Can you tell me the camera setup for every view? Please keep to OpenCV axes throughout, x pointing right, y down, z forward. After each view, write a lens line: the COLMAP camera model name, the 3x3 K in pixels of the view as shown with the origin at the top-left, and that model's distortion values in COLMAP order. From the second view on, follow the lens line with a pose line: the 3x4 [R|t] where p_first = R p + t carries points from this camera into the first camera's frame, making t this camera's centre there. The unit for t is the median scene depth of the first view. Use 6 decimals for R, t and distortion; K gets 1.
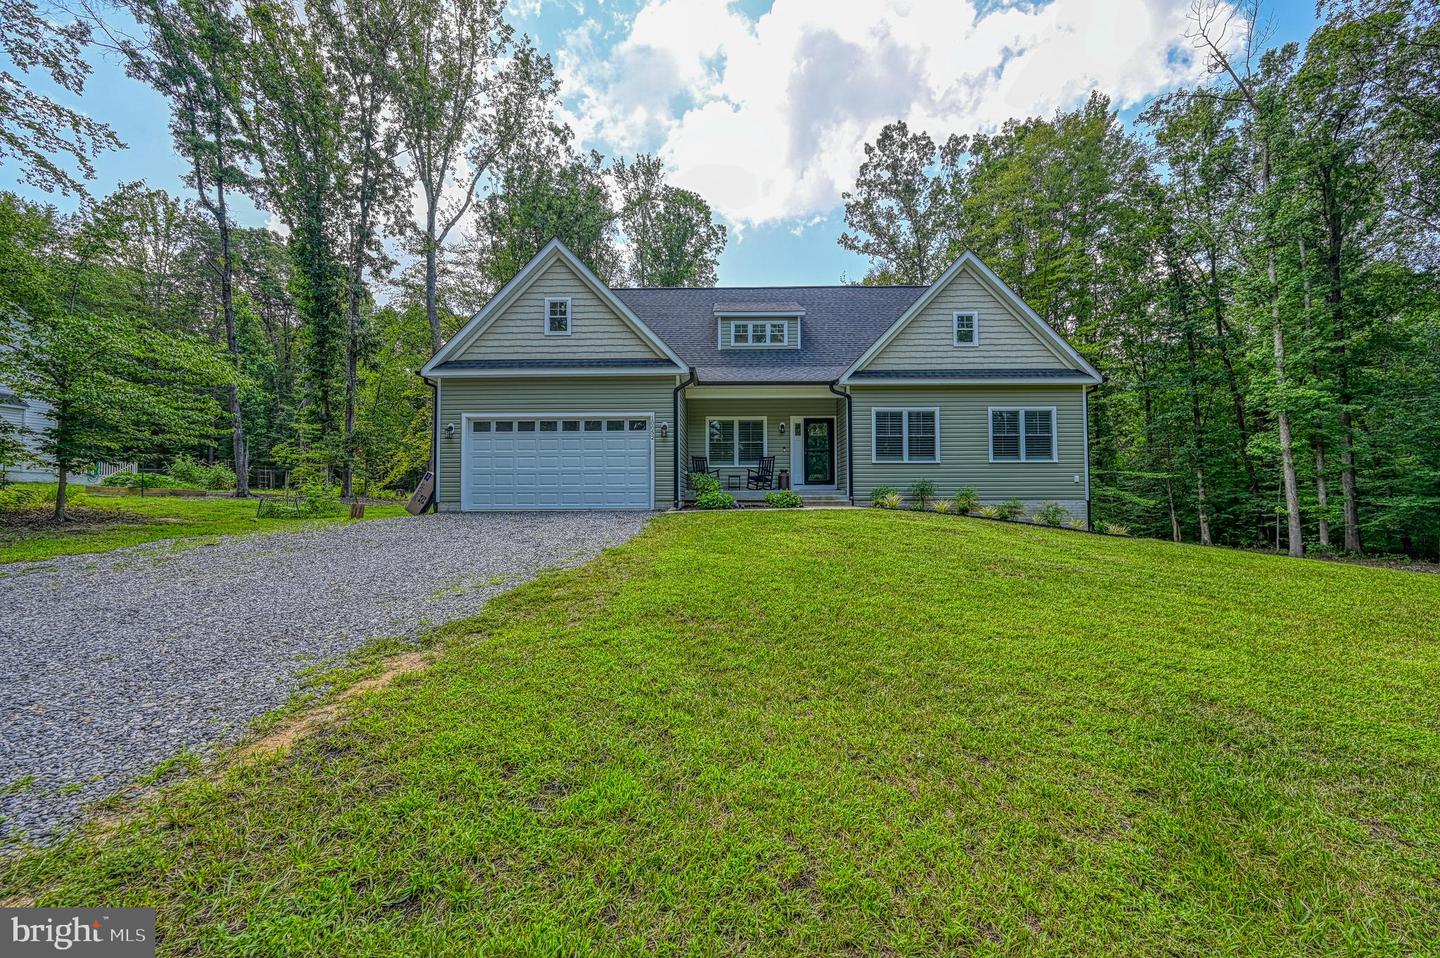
lens RADIAL K [[562.0, 0, 720.0], [0, 562.0, 479.0], [0, 0, 1]] dist [0.001463, -0.000057]
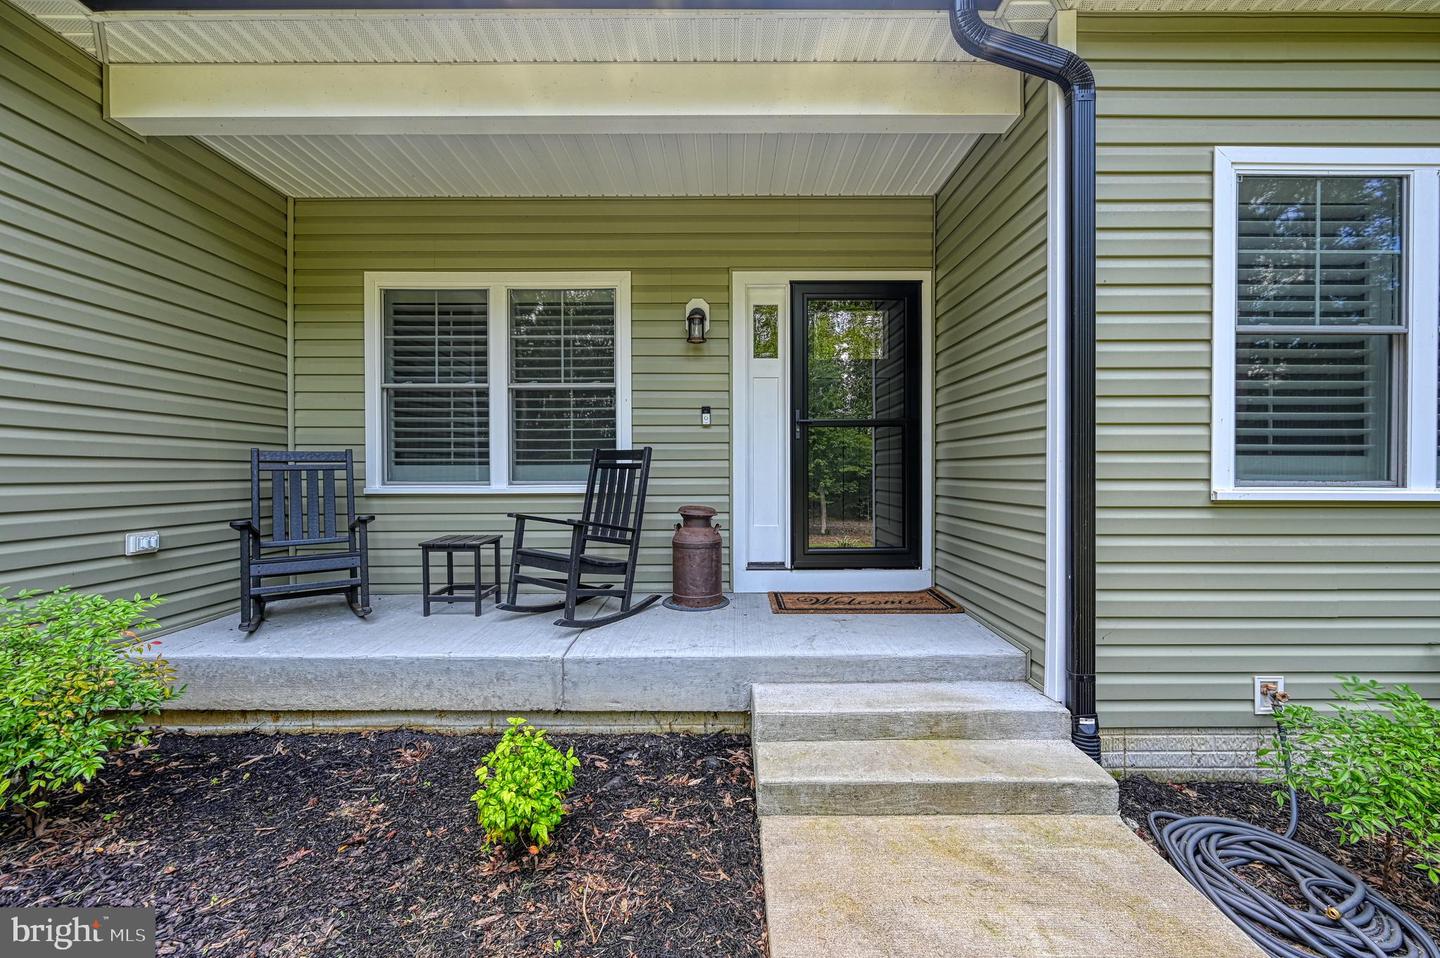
lens RADIAL K [[562.0, 0, 720.0], [0, 562.0, 479.0], [0, 0, 1]] dist [0.001463, -0.000057]
pose [[0.998458, 0.000349, 0.055504, 0.107212], [-0.001345, 0.999839, 0.017911, -0.031356], [-0.055489, -0.017958, 0.998298, 0.768564]]
